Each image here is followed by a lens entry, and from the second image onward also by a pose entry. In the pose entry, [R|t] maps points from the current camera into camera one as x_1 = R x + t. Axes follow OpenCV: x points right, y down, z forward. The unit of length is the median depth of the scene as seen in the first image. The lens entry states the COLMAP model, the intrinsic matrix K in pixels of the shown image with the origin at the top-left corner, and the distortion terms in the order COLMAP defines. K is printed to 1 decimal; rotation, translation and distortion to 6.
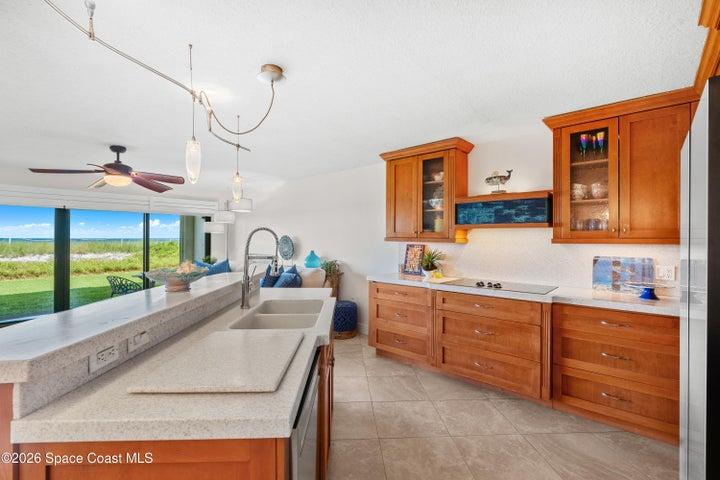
lens RADIAL K [[325.5, 0, 357.1], [0, 325.5, 237.9], [0, 0, 1]] dist [0.000358, 0.000750]
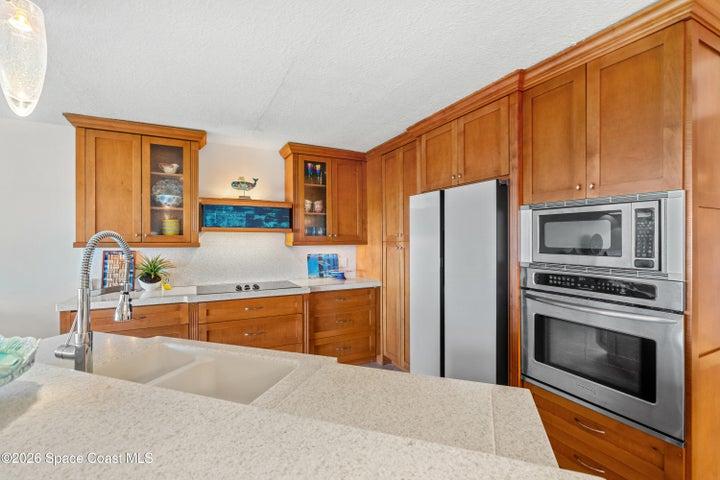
lens RADIAL K [[325.5, 0, 357.5], [0, 325.5, 239.1], [0, 0, 1]] dist [0.000358, 0.000750]
pose [[0.365032, -0.007031, 0.930969, -0.423239], [0.001076, 0.999974, 0.007130, -0.014936], [-0.930994, -0.001601, 0.365030, 0.297171]]
